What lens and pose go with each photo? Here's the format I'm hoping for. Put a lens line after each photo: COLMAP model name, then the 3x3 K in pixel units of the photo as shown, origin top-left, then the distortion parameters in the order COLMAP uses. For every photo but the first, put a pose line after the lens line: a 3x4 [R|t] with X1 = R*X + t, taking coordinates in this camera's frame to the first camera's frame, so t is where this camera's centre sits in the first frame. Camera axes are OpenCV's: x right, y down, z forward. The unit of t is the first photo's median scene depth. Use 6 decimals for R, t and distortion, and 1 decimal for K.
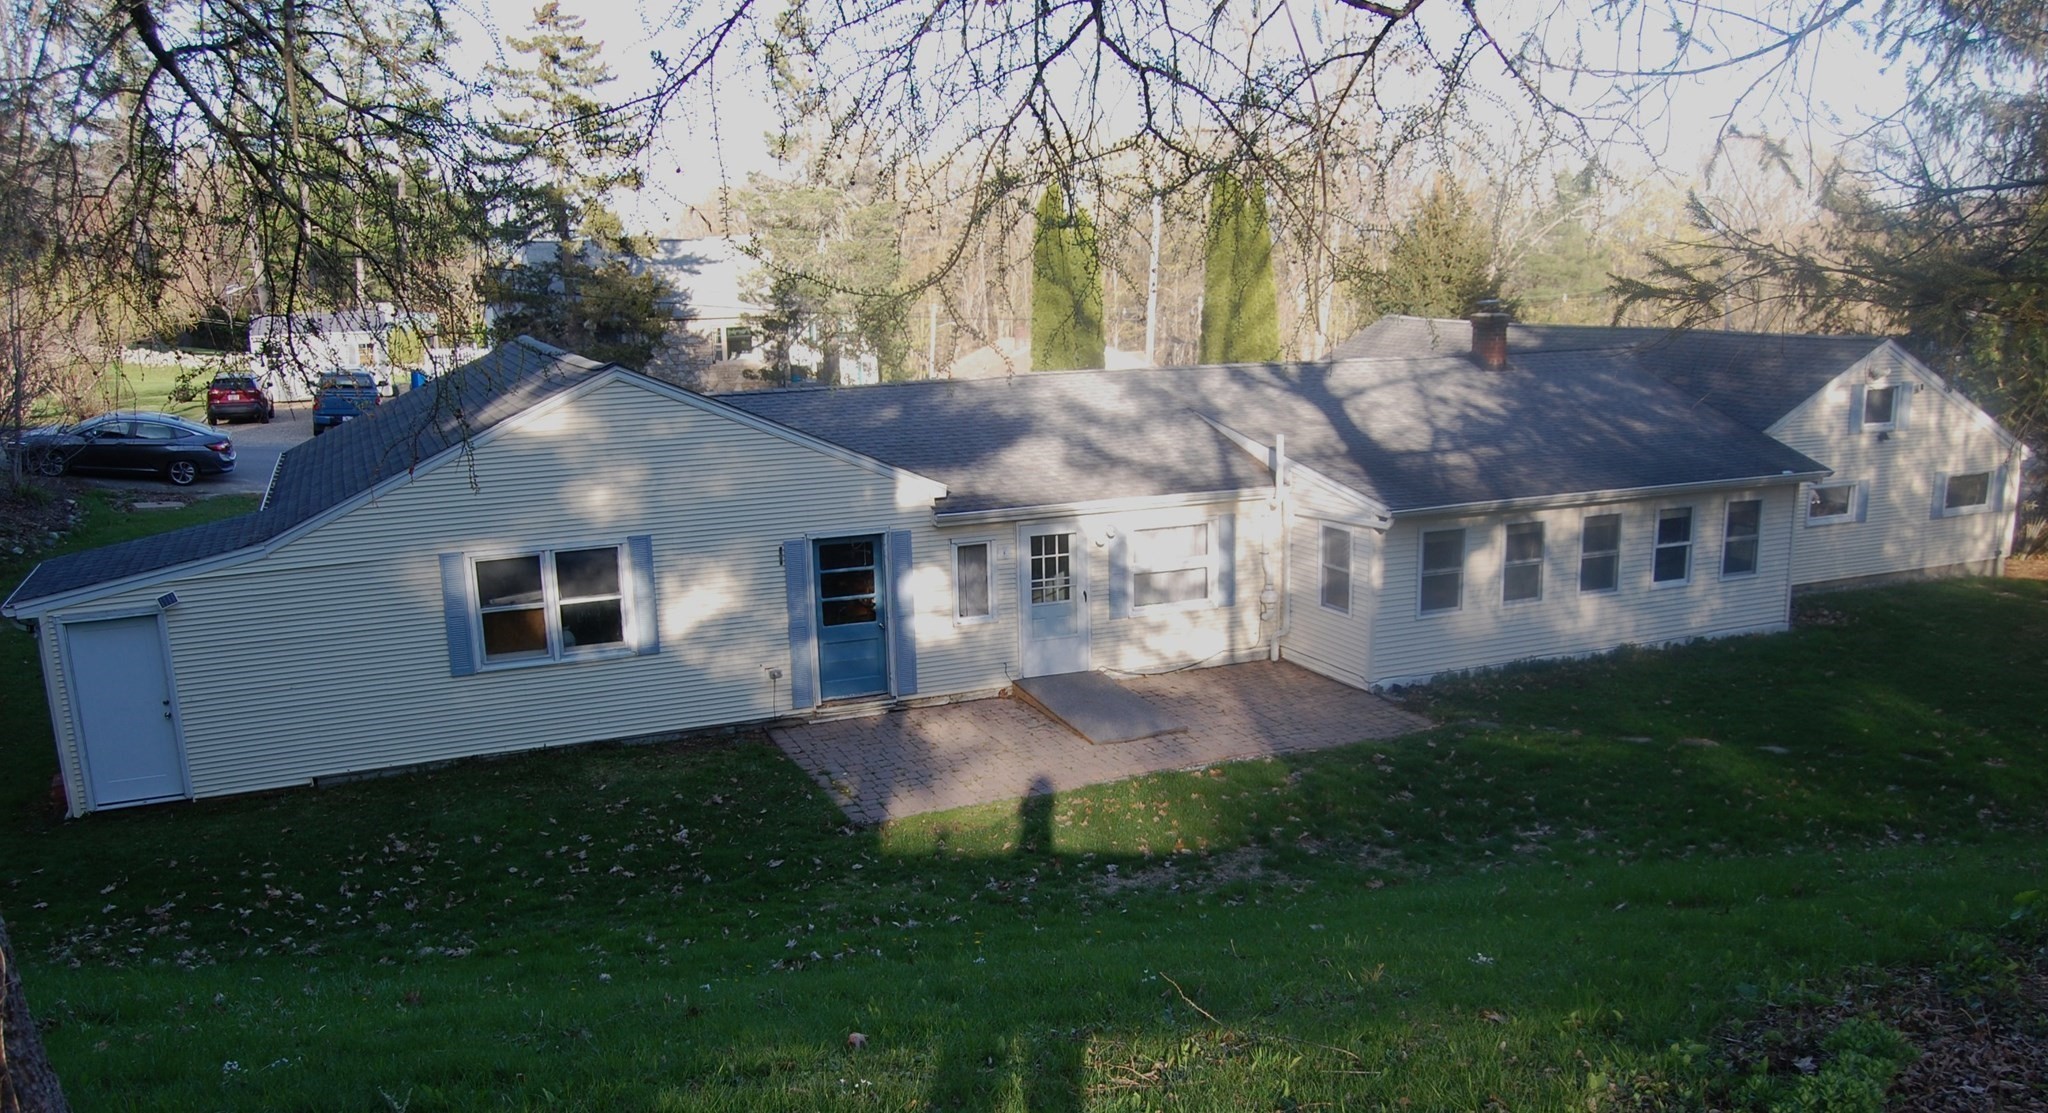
lens RADIAL K [[1599.9, 0, 1023.4], [0, 1599.9, 681.0], [0, 0, 1]] dist [-0.065821, -0.003008]
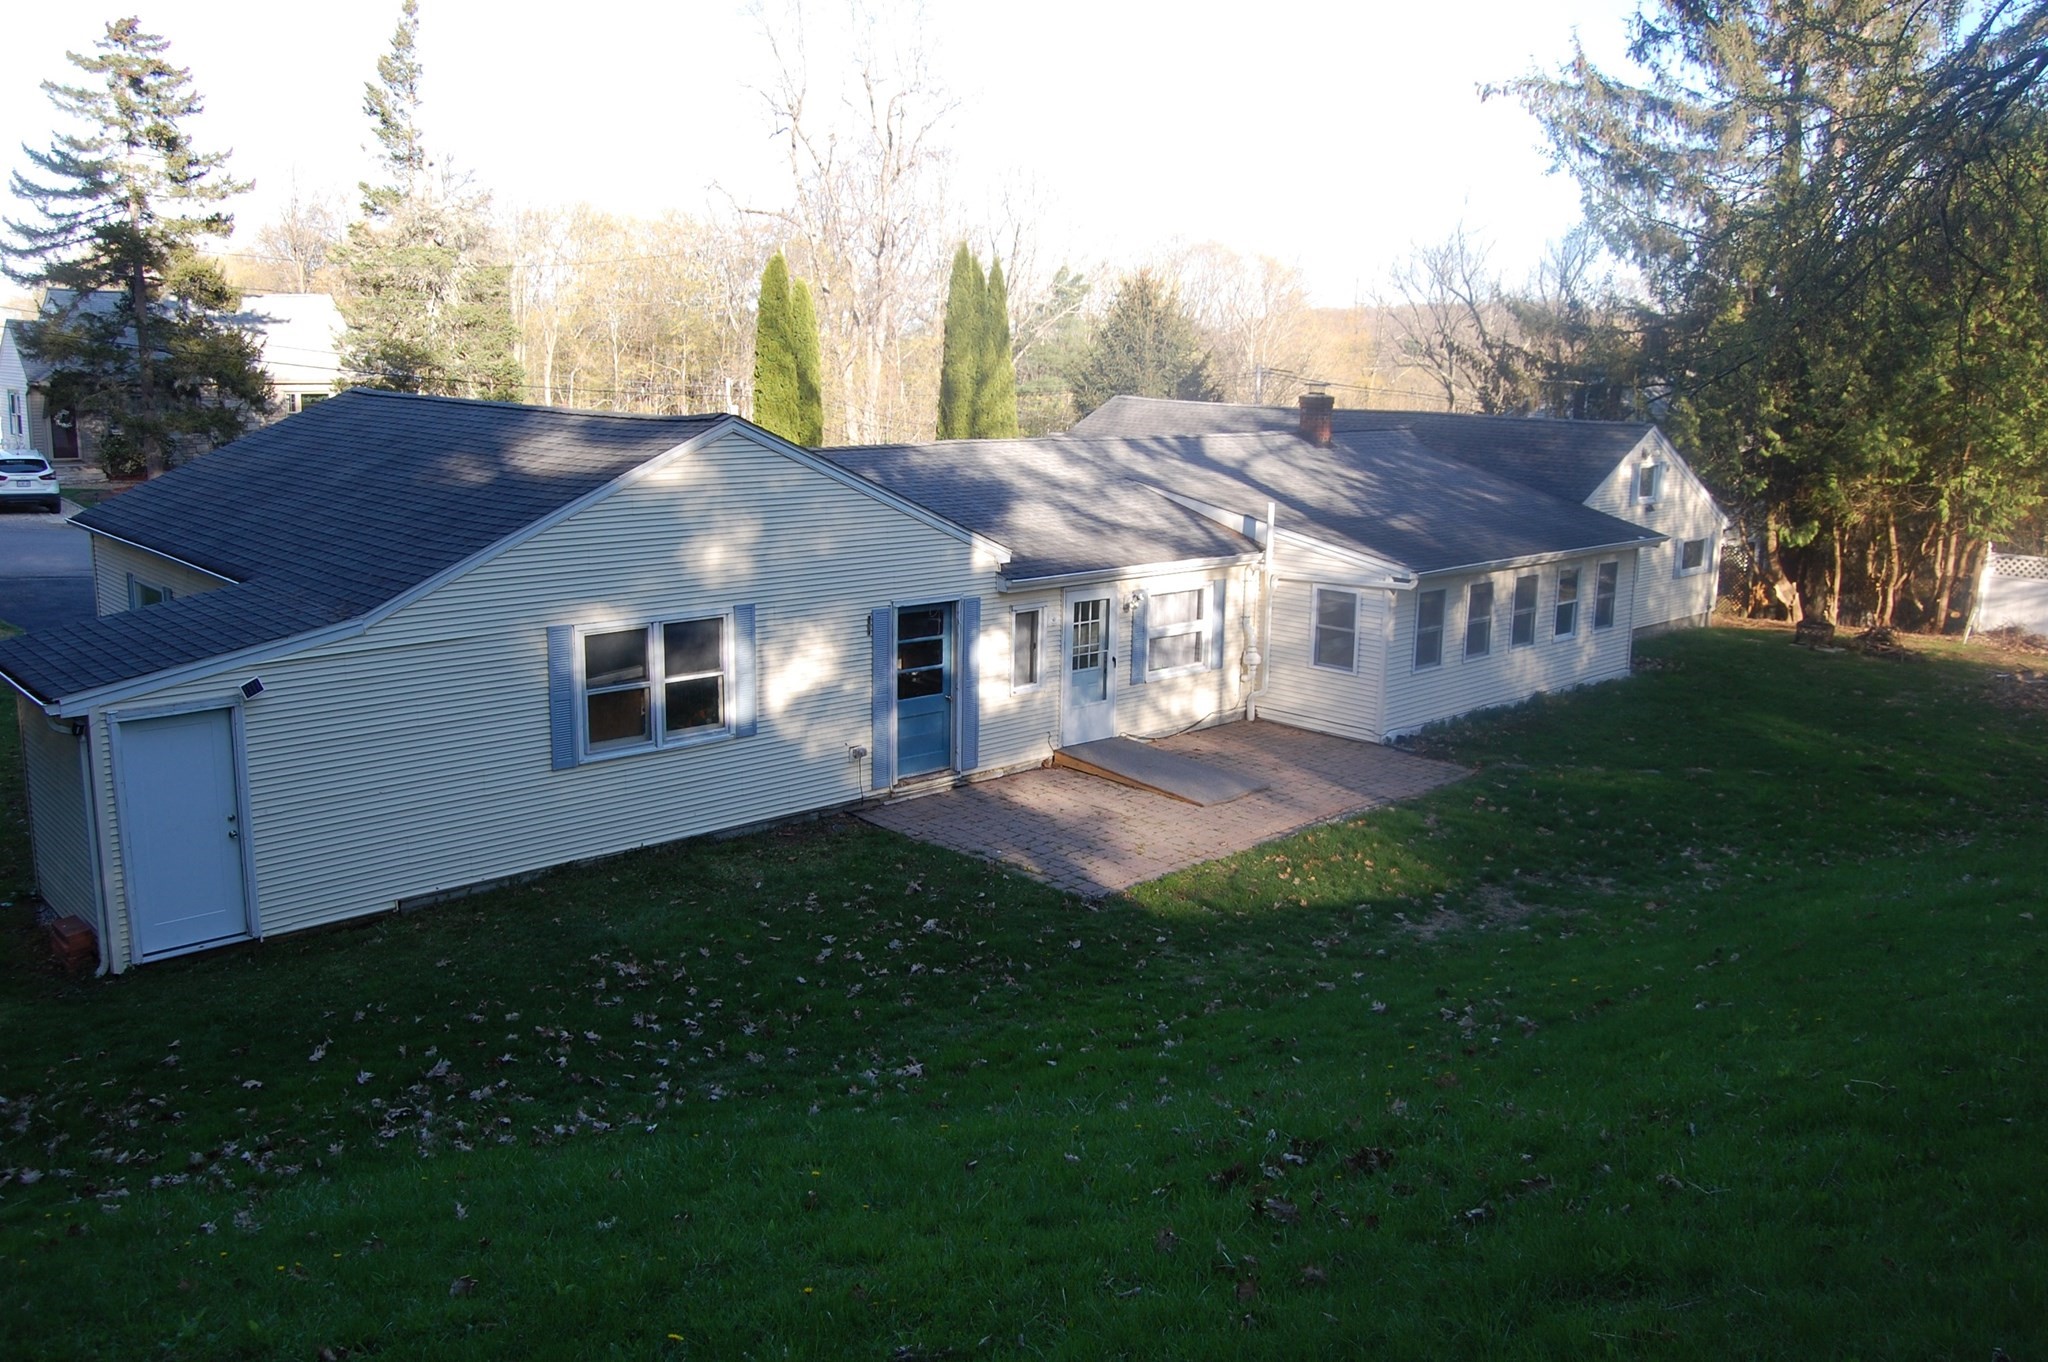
lens RADIAL K [[1604.0, 0, 1024.0], [0, 1604.0, 681.0], [0, 0, 1]] dist [-0.071774, 0.012723]
pose [[0.934366, -0.032264, 0.354851, -0.392835], [0.050944, 0.997757, -0.043422, -0.000410], [-0.352654, 0.058649, 0.933914, 0.096482]]
